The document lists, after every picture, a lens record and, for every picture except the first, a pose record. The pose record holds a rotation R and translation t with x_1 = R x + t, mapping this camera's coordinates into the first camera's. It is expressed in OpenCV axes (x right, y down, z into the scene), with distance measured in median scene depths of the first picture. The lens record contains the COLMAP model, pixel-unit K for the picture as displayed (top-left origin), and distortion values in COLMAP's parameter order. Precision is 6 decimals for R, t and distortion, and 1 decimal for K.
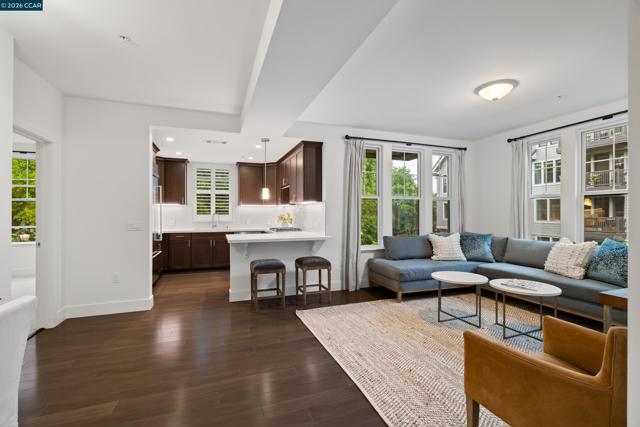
lens RADIAL K [[285.9, 0, 318.3], [0, 285.9, 212.4], [0, 0, 1]] dist [-0.000395, -0.000026]
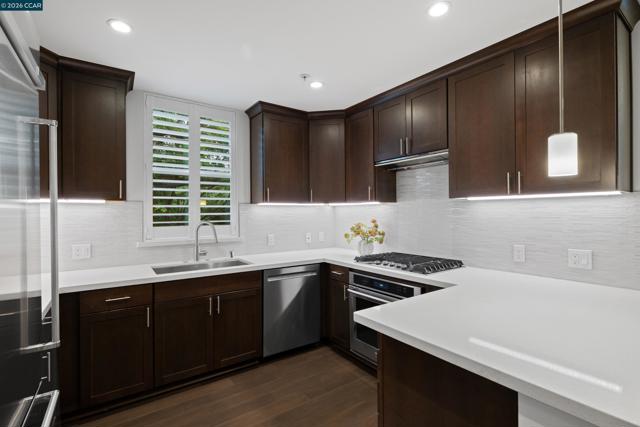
lens RADIAL K [[296.9, 0, 320.0], [0, 296.9, 213.5], [0, 0, 1]] dist [-0.000206, 0.000030]
pose [[0.962955, -0.003962, 0.269635, -0.443426], [0.003379, 0.999991, 0.002625, -0.014702], [-0.269643, -0.001616, 0.962959, 0.771056]]
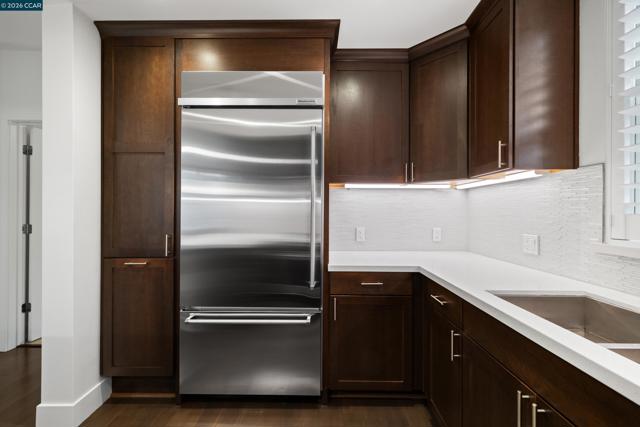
lens RADIAL K [[276.0, 0, 318.4], [0, 276.0, 211.2], [0, 0, 1]] dist [0.003561, 0.000375]
pose [[0.937349, 0.002836, -0.348379, -0.262370], [-0.002134, 0.999995, 0.002399, 0.006282], [0.348384, -0.001505, 0.937351, 0.985727]]
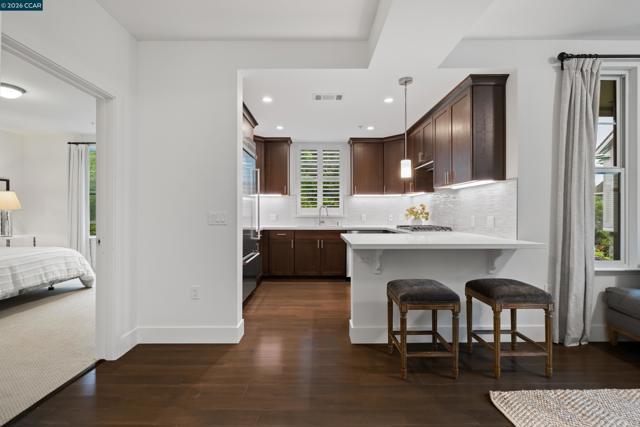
lens RADIAL K [[296.9, 0, 320.0], [0, 296.9, 213.5], [0, 0, 1]] dist [-0.000206, 0.000030]
pose [[0.944873, 0.003439, -0.327419, -0.143764], [-0.000239, 0.999952, 0.009814, 0.023188], [0.327437, -0.009195, 0.944828, 0.324752]]
